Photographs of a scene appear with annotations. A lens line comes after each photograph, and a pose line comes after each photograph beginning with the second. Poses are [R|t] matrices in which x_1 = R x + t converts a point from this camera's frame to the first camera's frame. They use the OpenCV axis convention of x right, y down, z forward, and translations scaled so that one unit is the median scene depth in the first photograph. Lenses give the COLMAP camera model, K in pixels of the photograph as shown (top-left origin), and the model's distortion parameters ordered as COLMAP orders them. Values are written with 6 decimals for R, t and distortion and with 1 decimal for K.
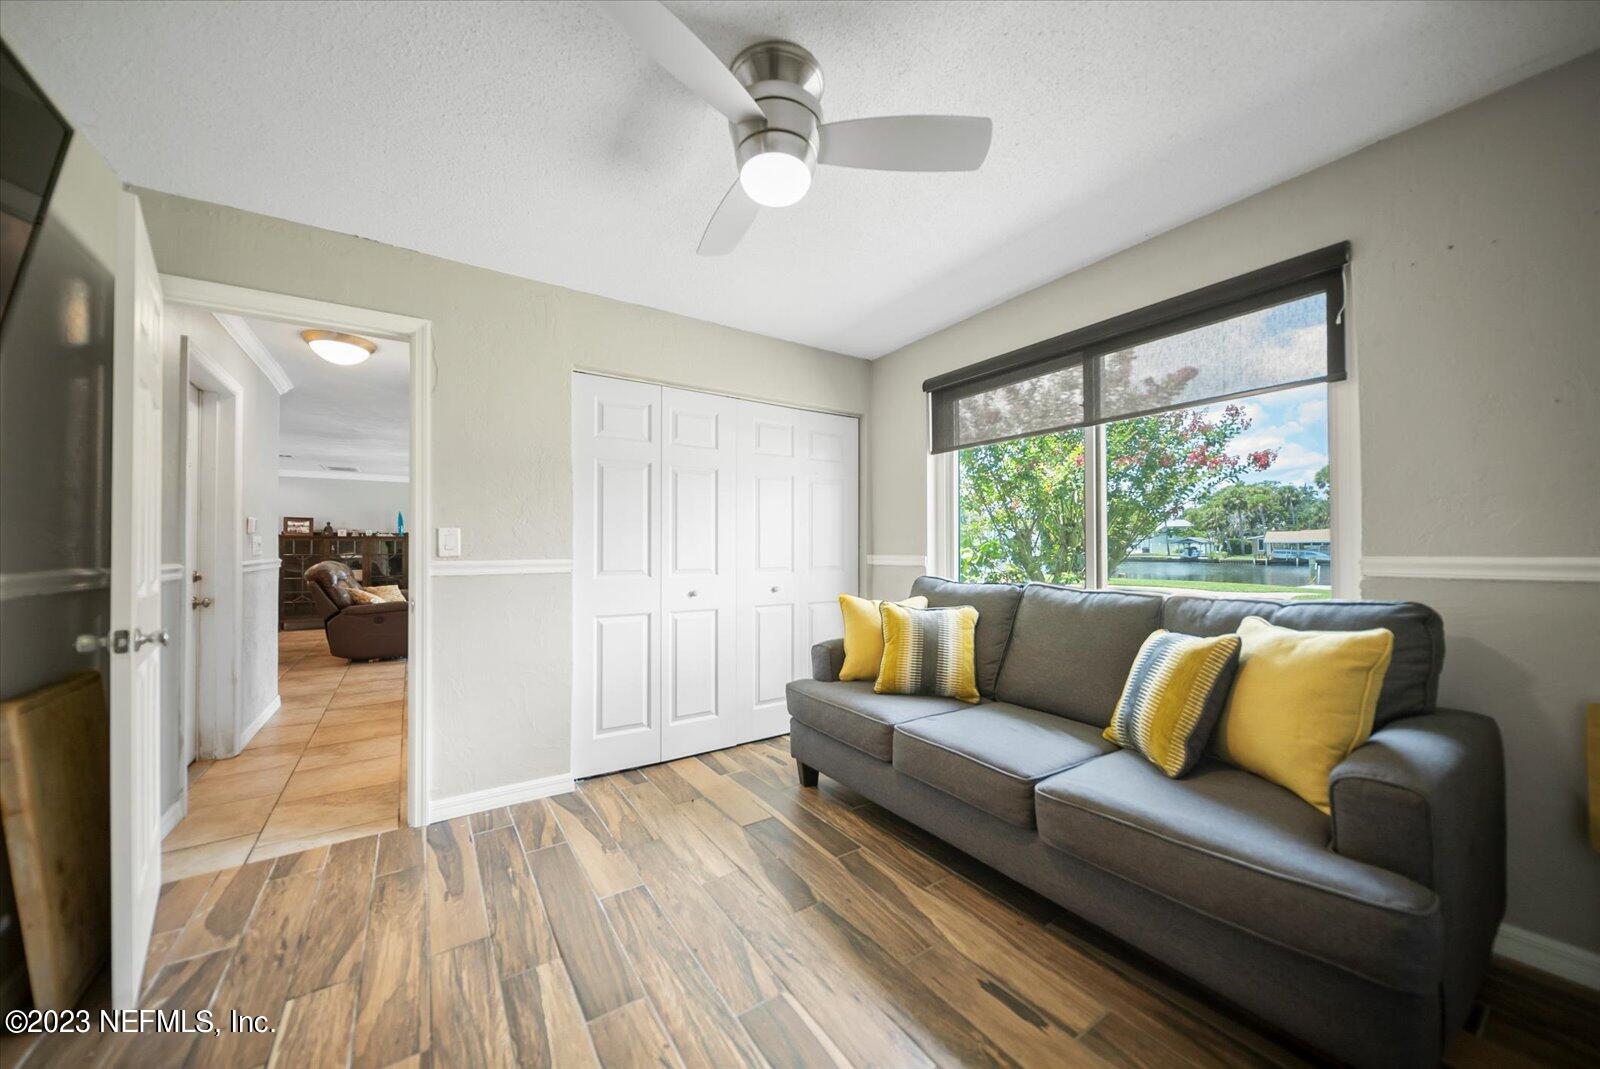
lens RADIAL K [[567.4, 0, 797.3], [0, 567.4, 545.7], [0, 0, 1]] dist [-0.002500, -0.000723]
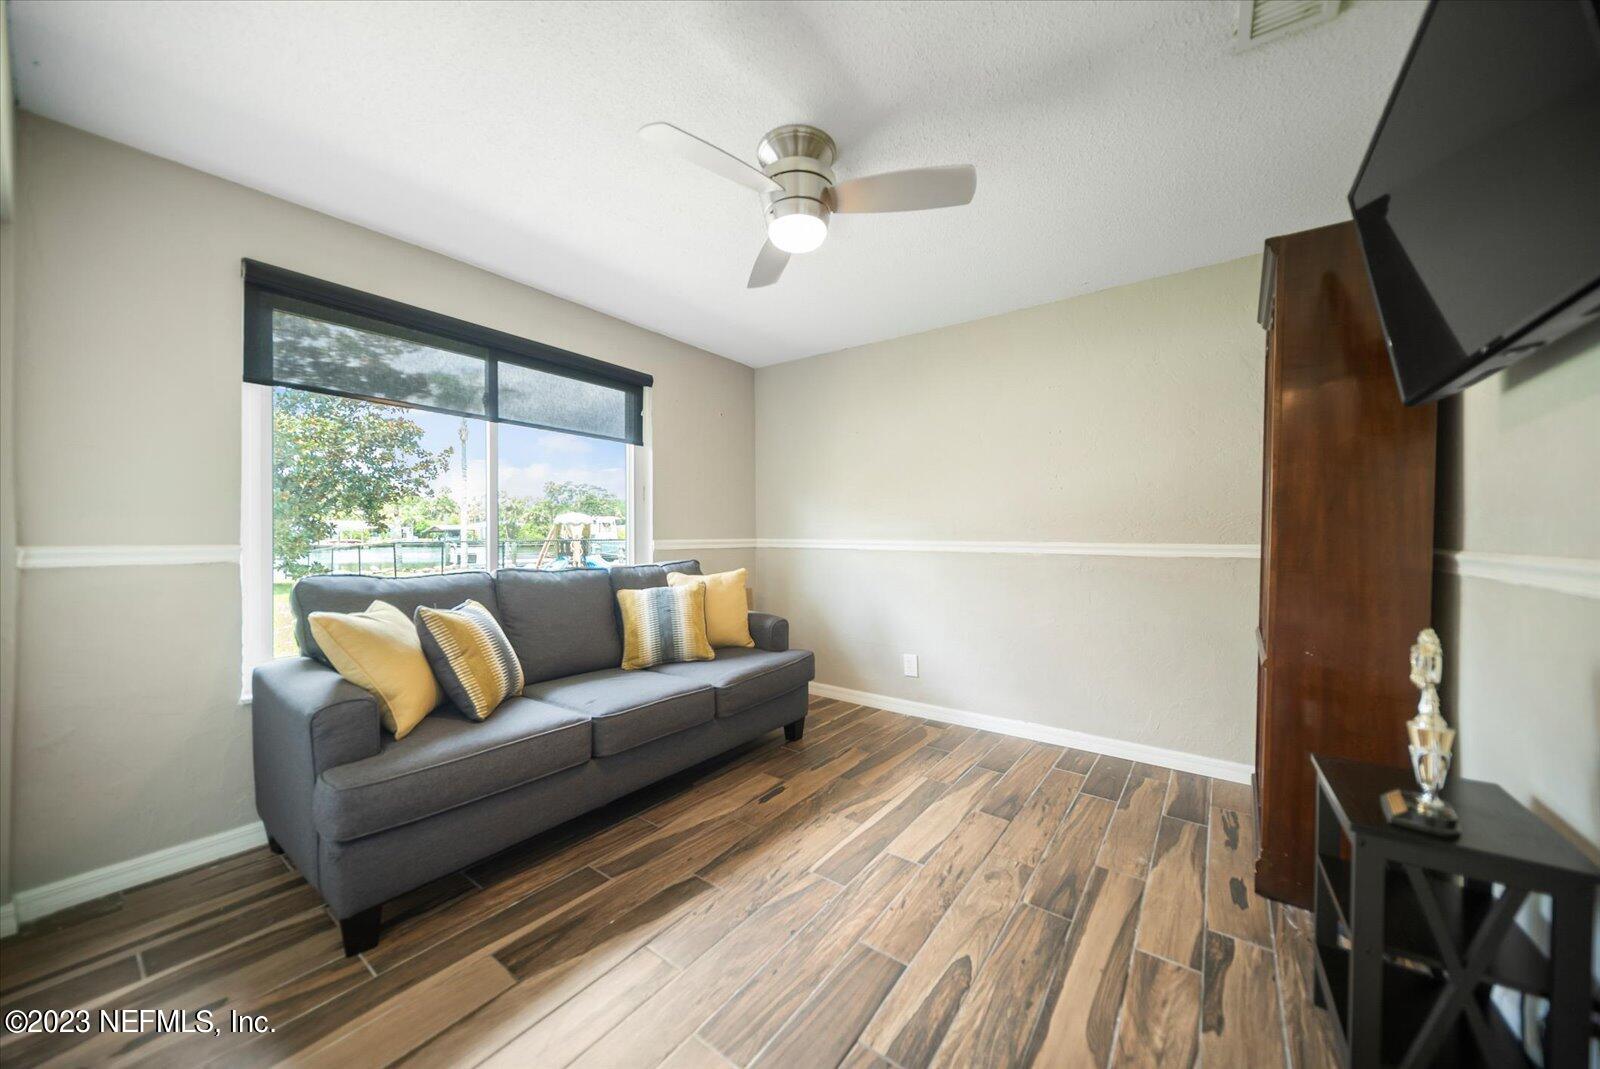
lens RADIAL K [[567.4, 0, 789.7], [0, 567.4, 538.2], [0, 0, 1]] dist [-0.002500, -0.000723]
pose [[-0.335531, 0.000324, 0.942029, -0.889489], [-0.006032, 0.999979, -0.002492, 0.013861], [-0.942010, -0.006519, -0.335522, 1.064002]]
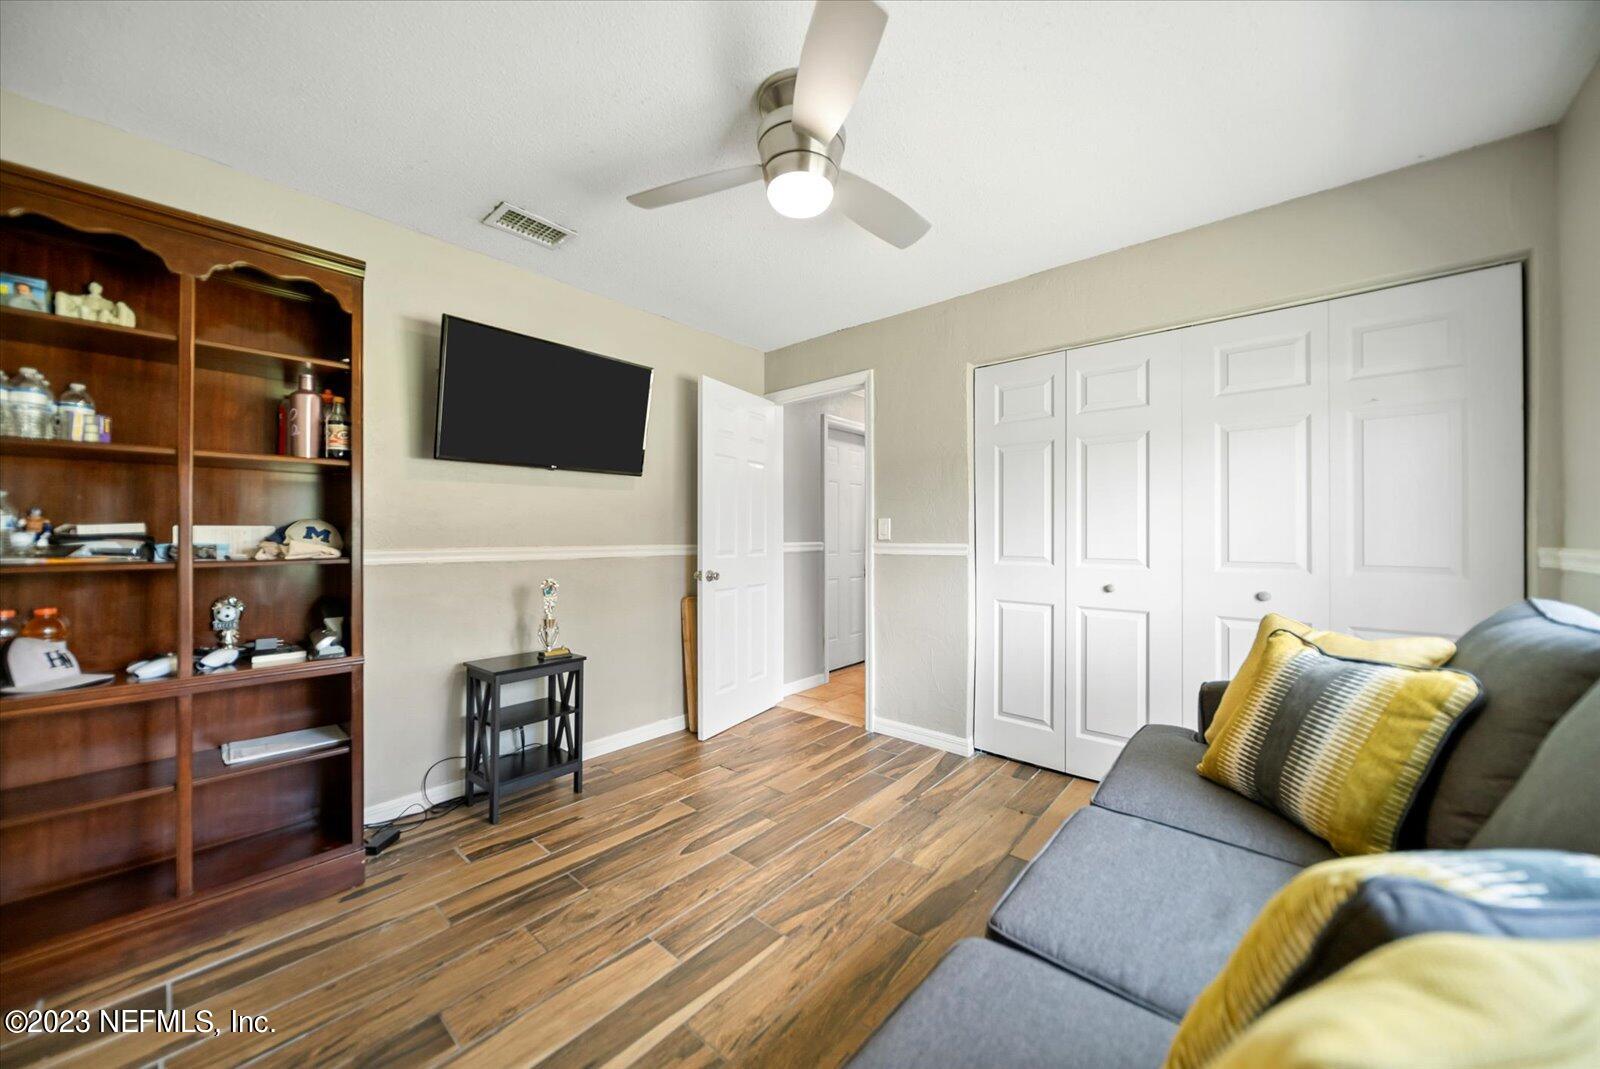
lens RADIAL K [[567.4, 0, 792.5], [0, 567.4, 532.6], [0, 0, 1]] dist [-0.002500, -0.000723]
pose [[0.262115, 0.000445, -0.965036, 0.748134], [0.007765, 0.999967, 0.002571, -0.003491], [0.965005, -0.008167, 0.262103, 0.520166]]
